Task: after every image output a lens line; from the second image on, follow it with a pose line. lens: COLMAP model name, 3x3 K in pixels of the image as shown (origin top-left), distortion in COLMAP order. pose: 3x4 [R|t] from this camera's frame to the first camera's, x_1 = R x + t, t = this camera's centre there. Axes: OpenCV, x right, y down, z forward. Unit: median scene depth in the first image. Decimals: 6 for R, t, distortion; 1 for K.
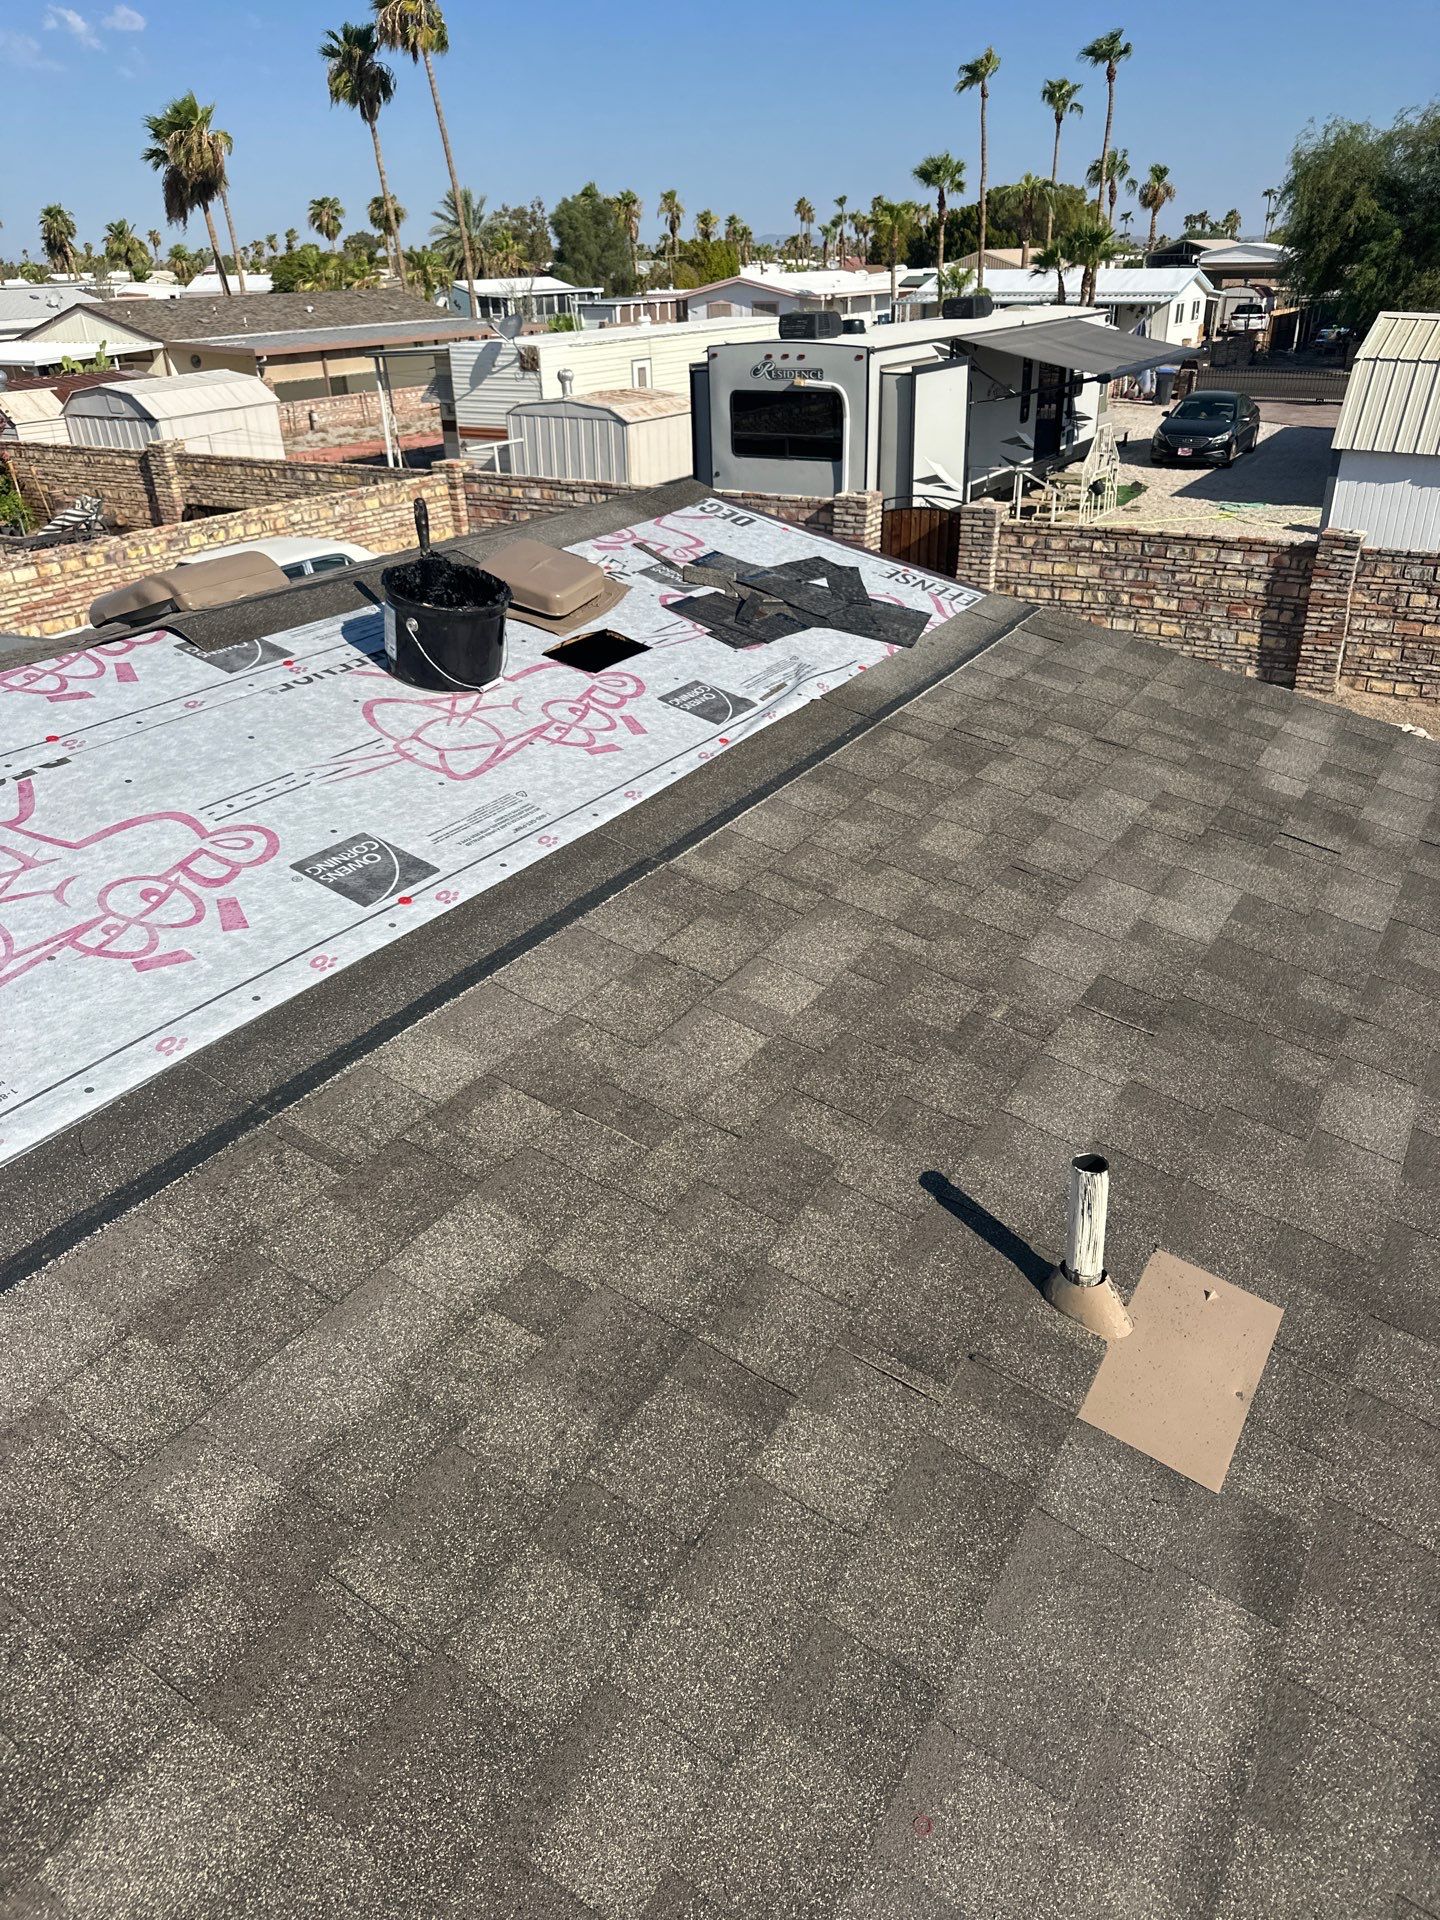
lens RADIAL K [[1348.7, 0, 752.2], [0, 1348.7, 951.1], [0, 0, 1]] dist [-0.004677, -0.002178]
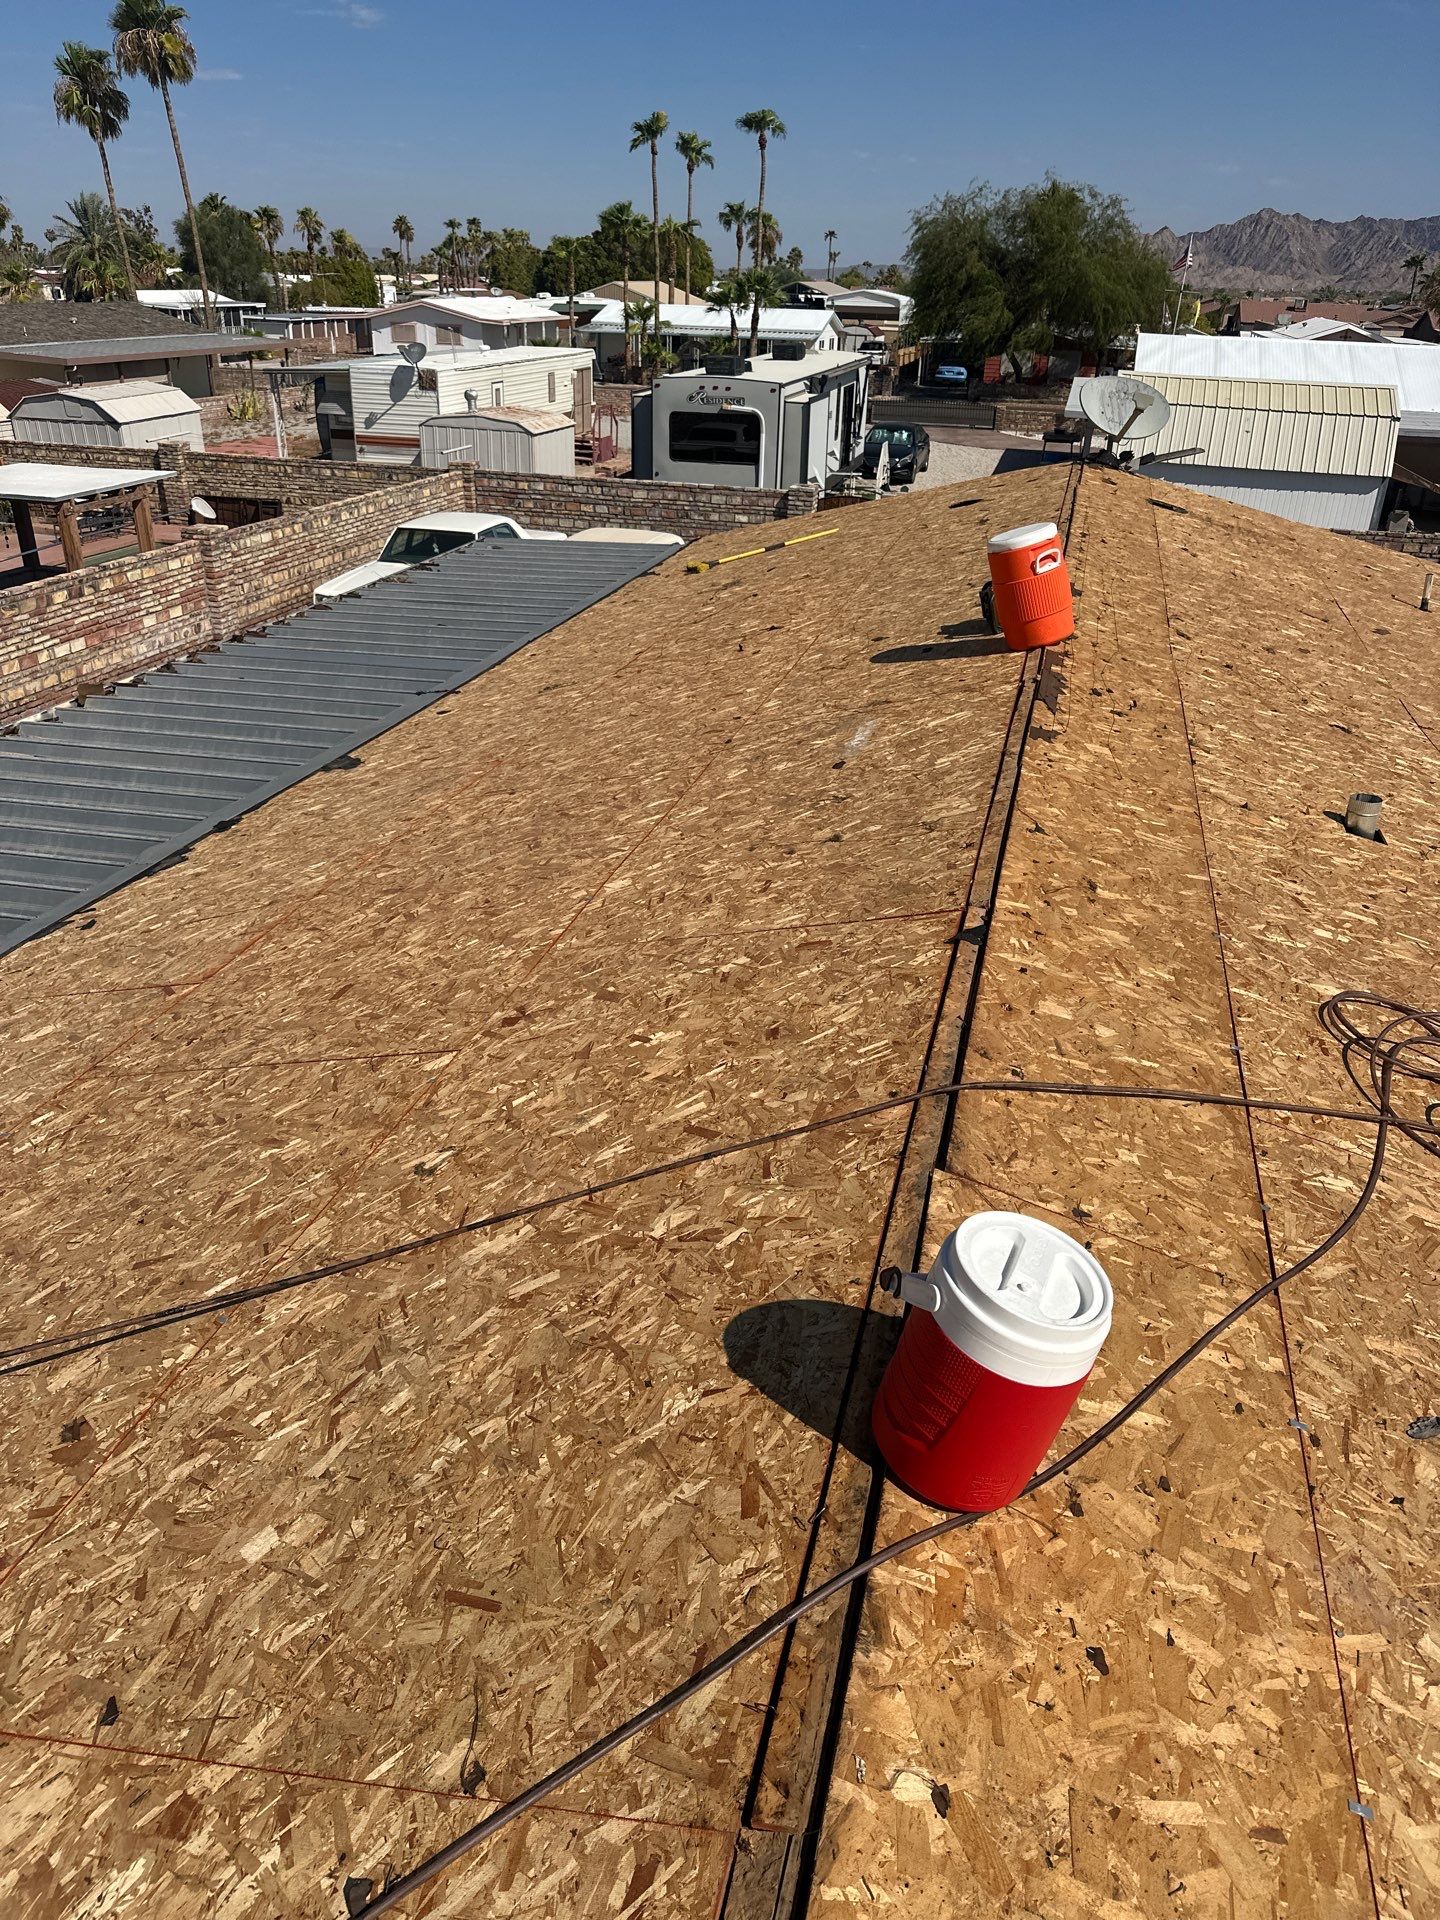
lens RADIAL K [[1346.3, 0, 720.0], [0, 1346.3, 960.0], [0, 0, 1]] dist [-0.000239, -0.001304]
pose [[0.964340, -0.079621, 0.252404, -0.244596], [0.081177, 0.996691, 0.004258, 0.089196], [-0.251908, 0.016383, 0.967612, -0.211914]]
